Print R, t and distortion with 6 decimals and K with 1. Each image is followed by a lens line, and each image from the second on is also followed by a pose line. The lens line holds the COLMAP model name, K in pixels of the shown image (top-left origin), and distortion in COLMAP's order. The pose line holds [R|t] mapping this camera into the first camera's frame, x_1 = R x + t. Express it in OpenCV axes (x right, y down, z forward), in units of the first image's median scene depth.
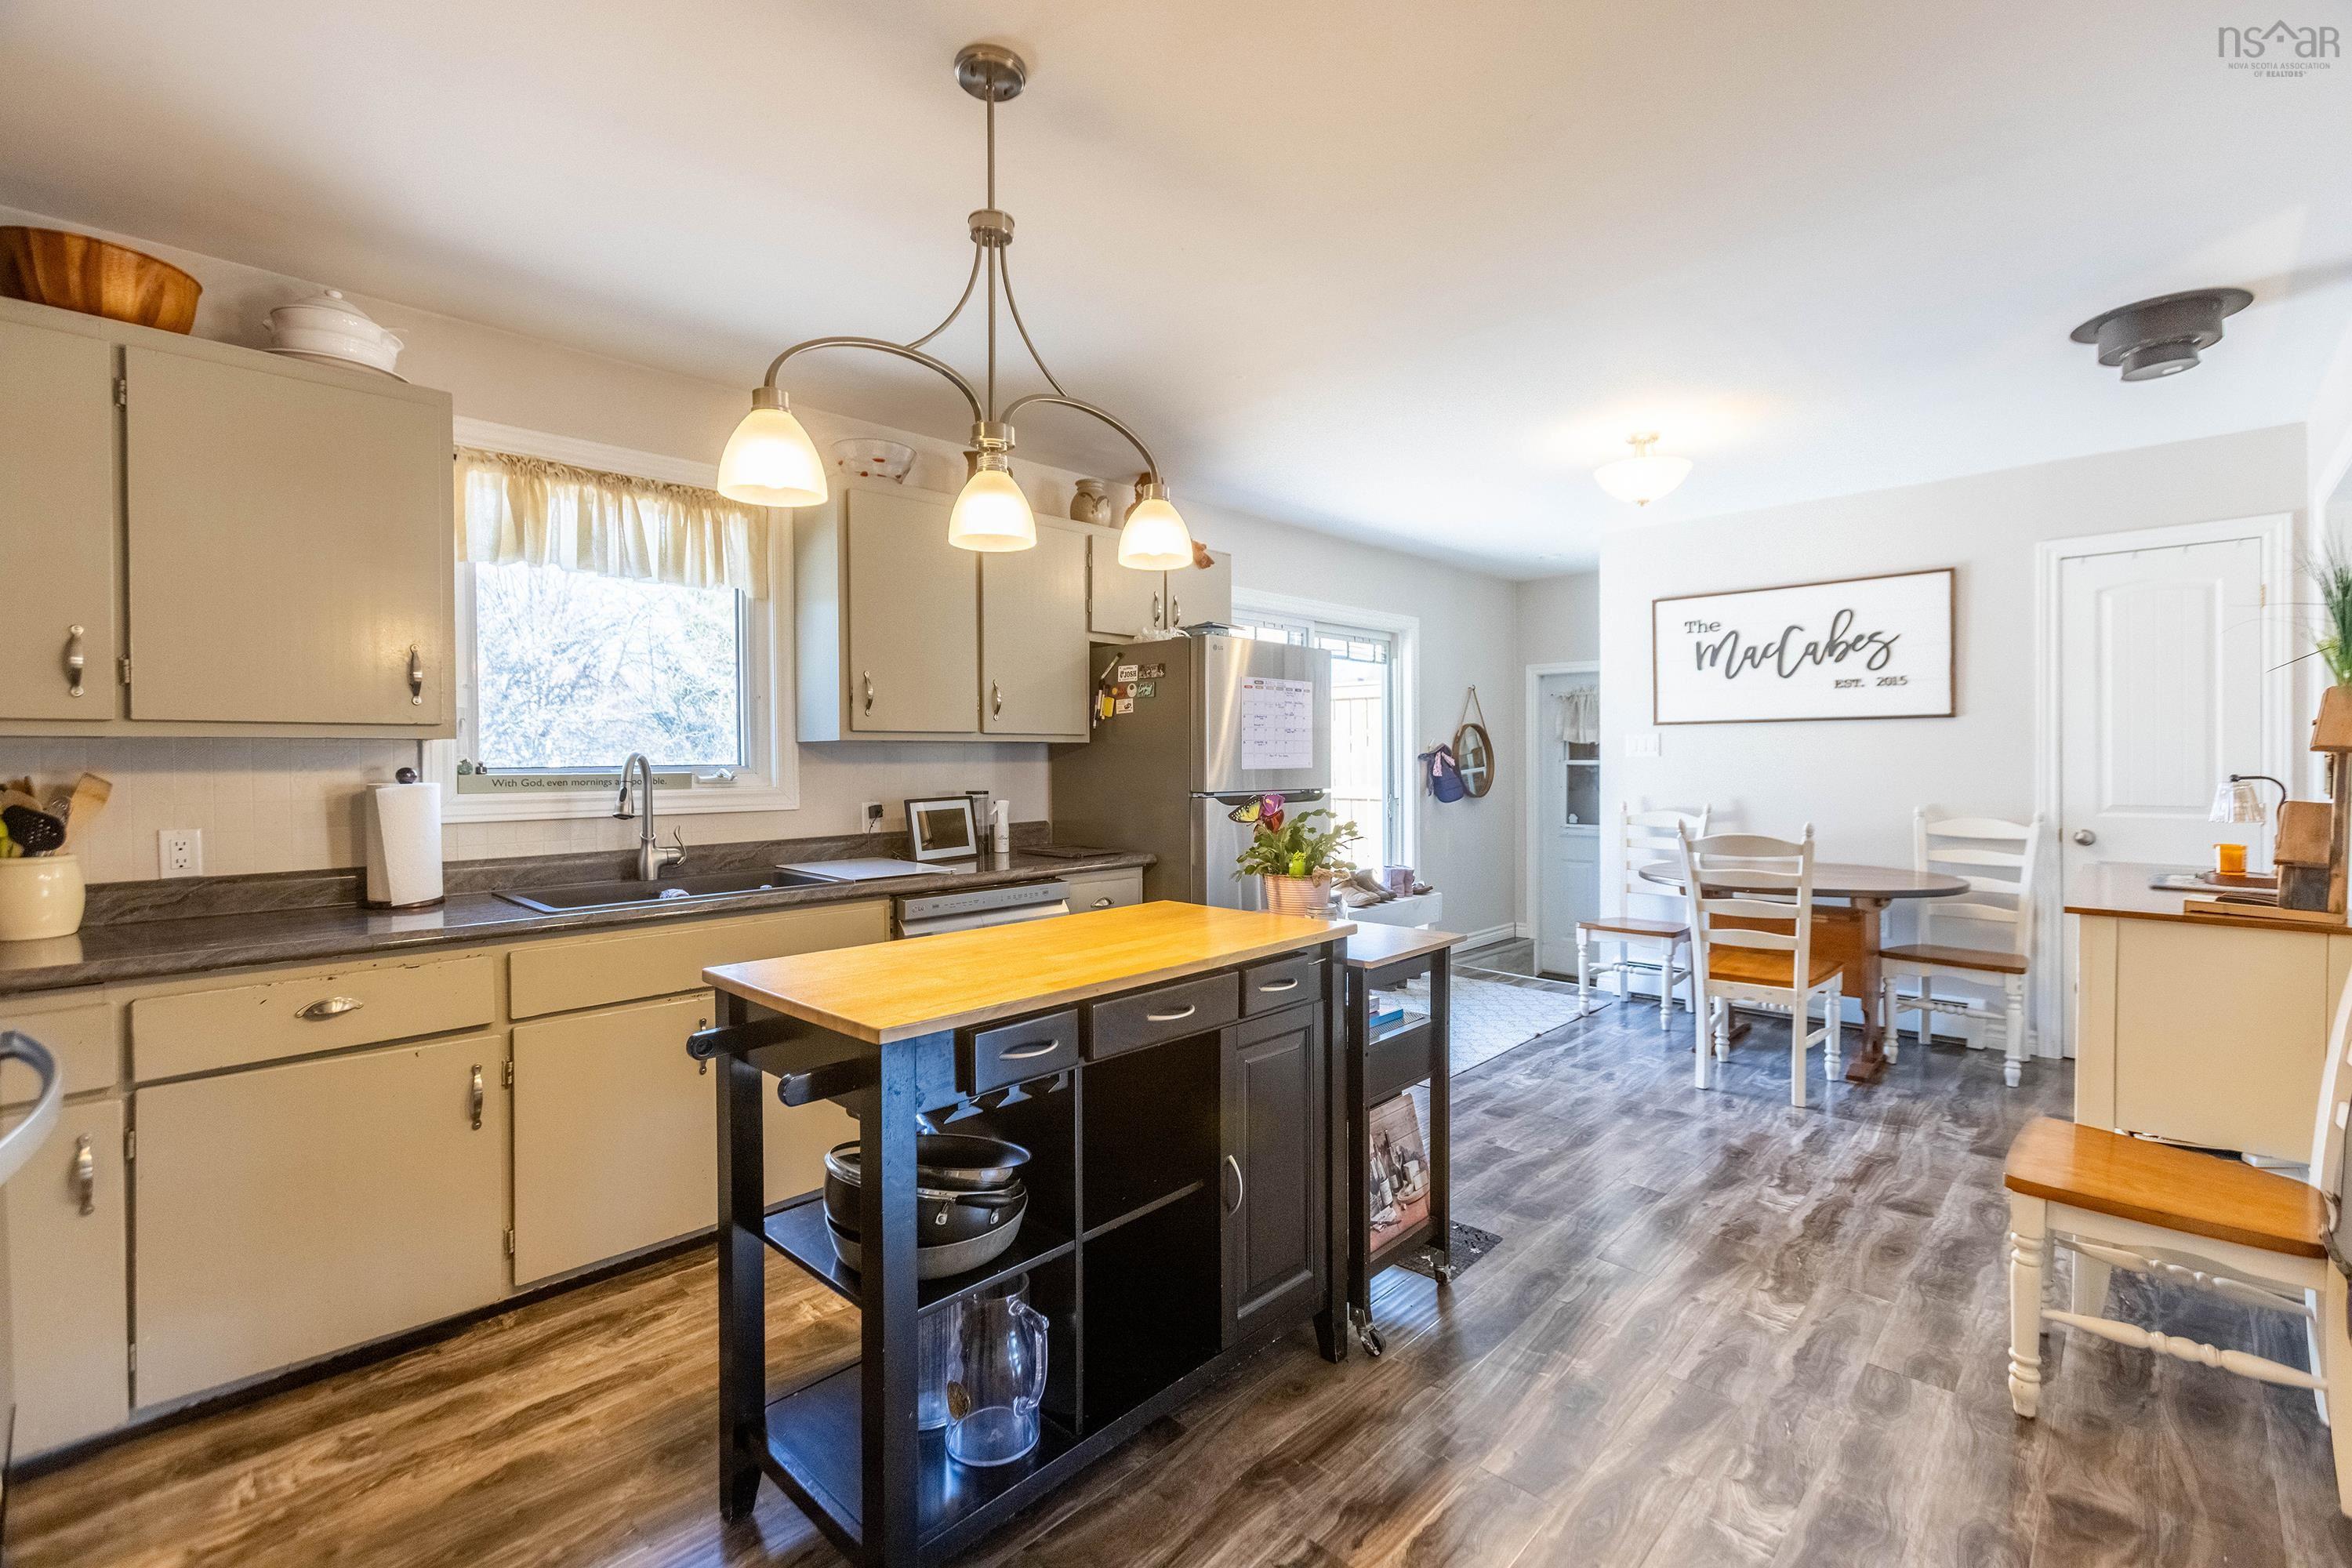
lens RADIAL K [[1053.0, 0, 1176.5], [0, 1053.0, 764.9], [0, 0, 1]] dist [-0.001652, 0.000028]
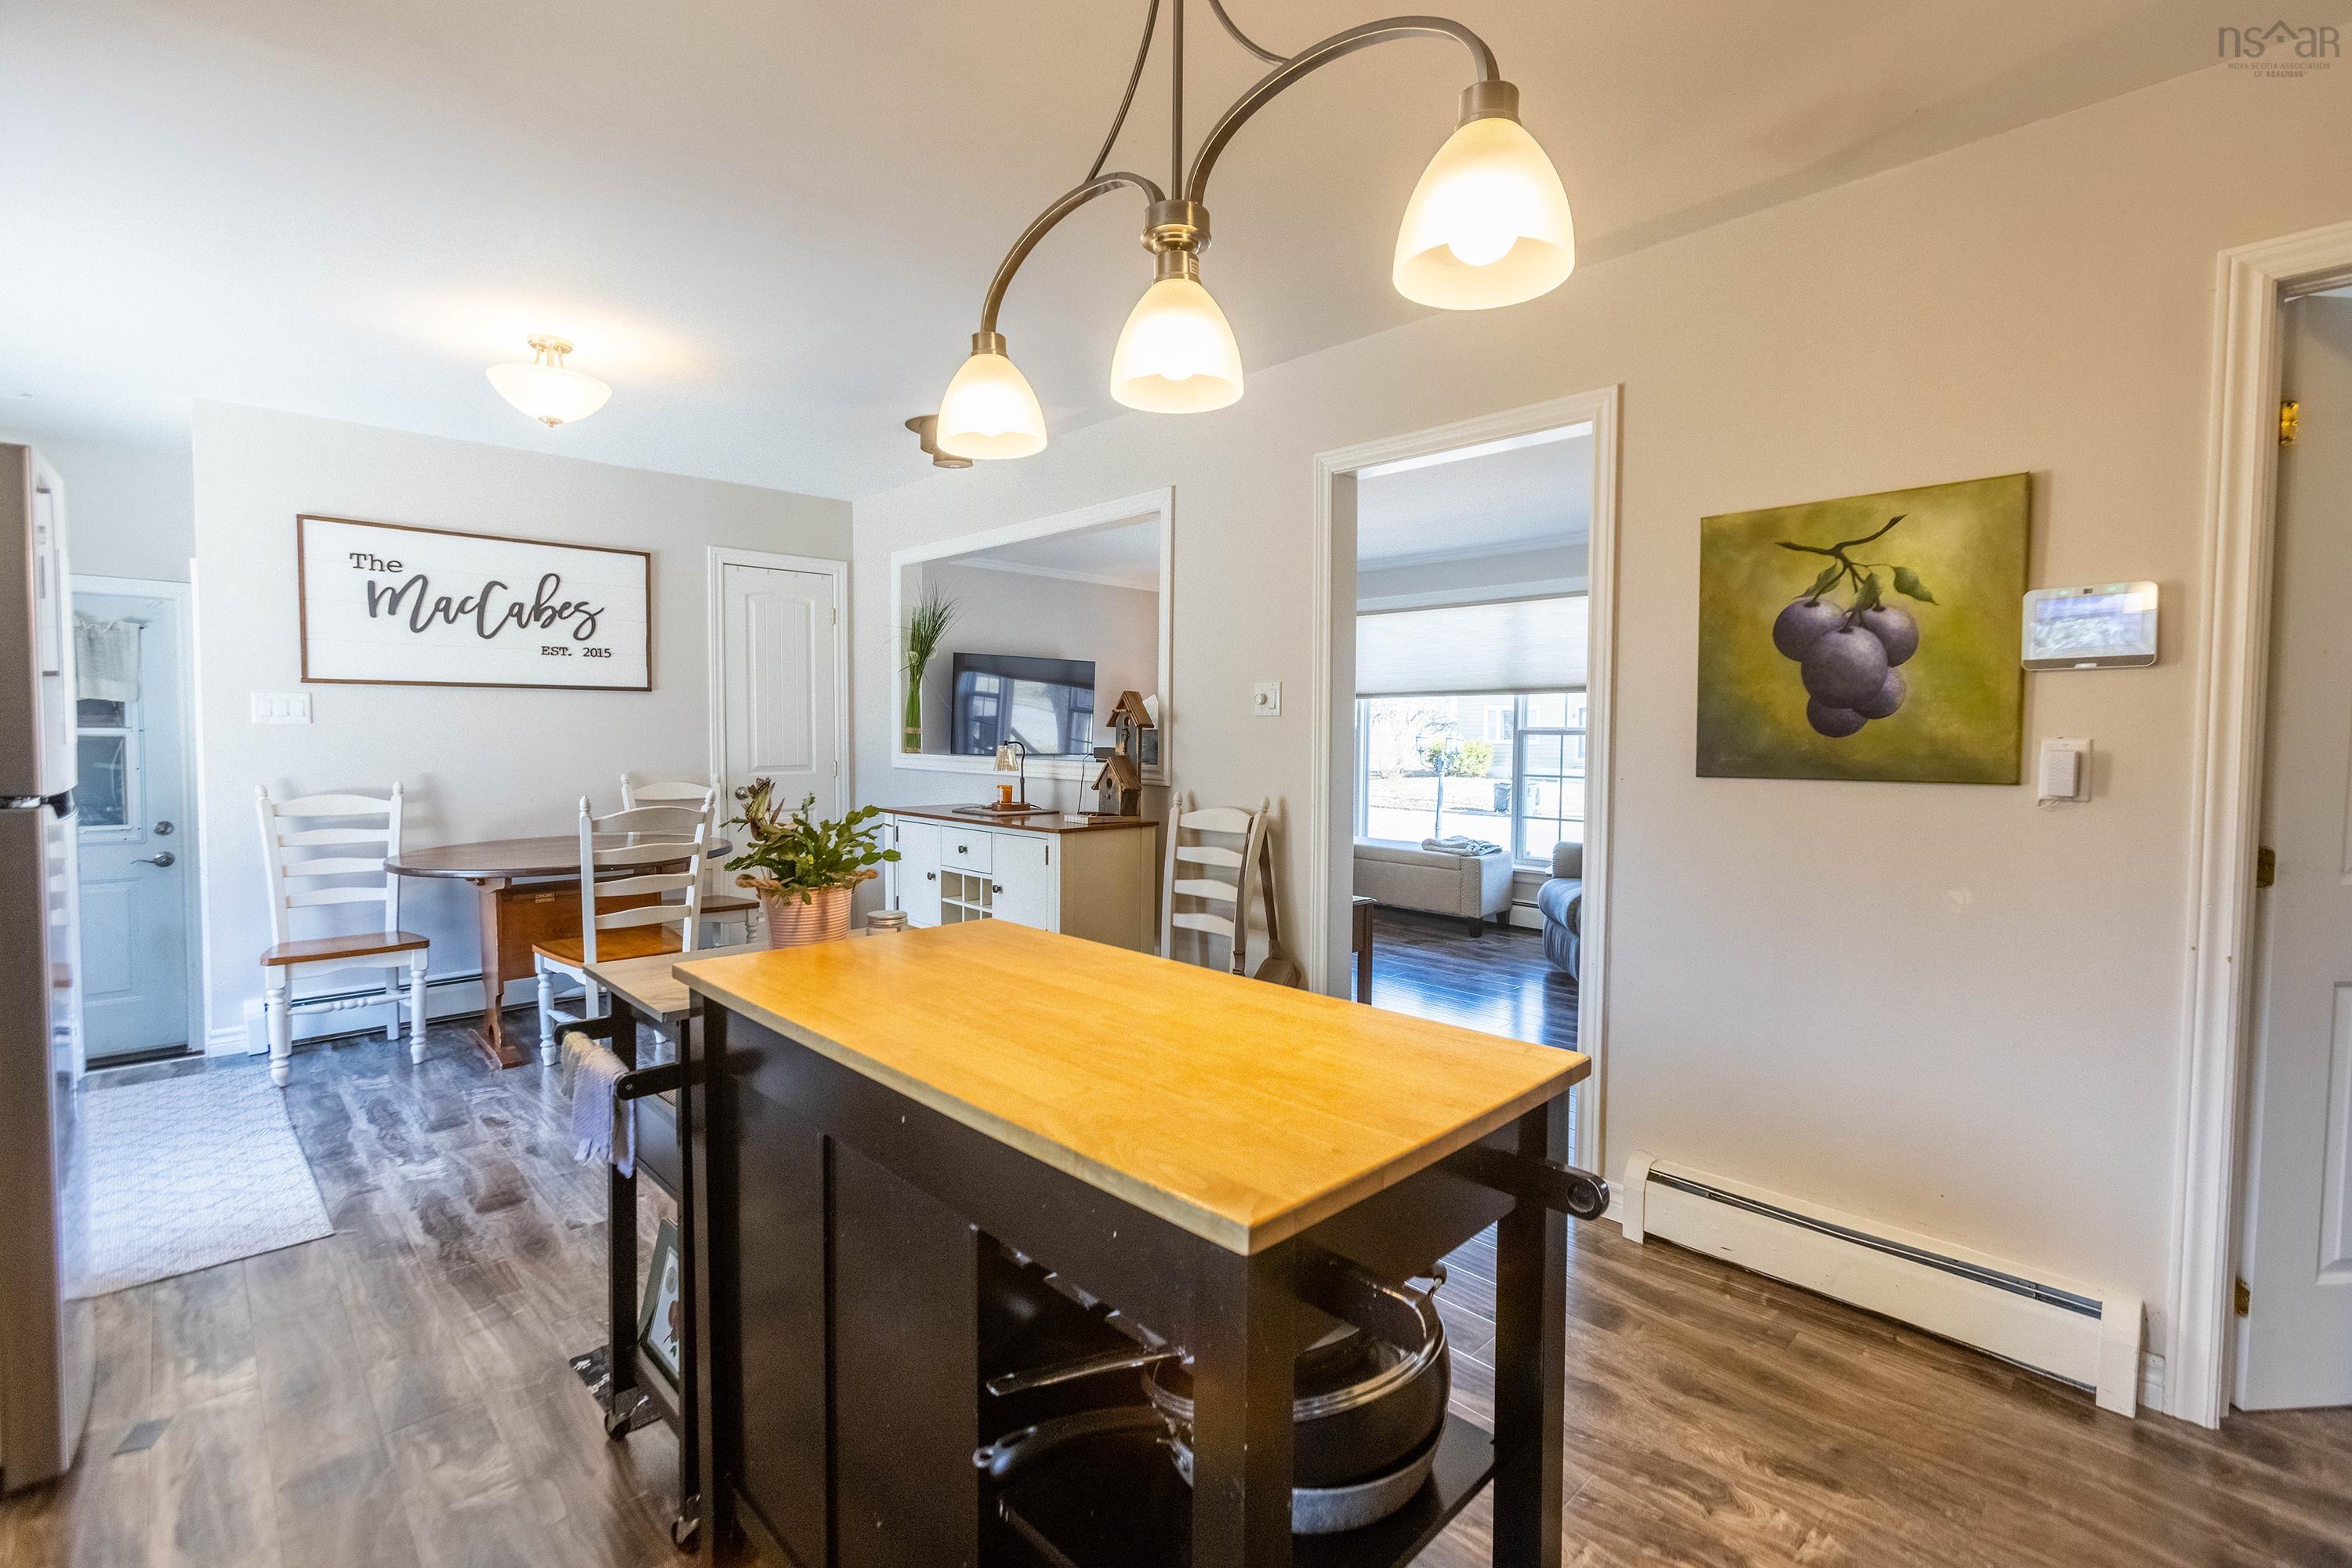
lens RADIAL K [[1053.0, 0, 1184.1], [0, 1053.0, 788.6], [0, 0, 1]] dist [-0.001652, 0.000028]
pose [[0.028200, -0.050202, 0.998341, -0.327959], [0.001513, 0.998739, 0.050179, 0.001466], [-0.999601, 0.000096, 0.028240, 0.402010]]
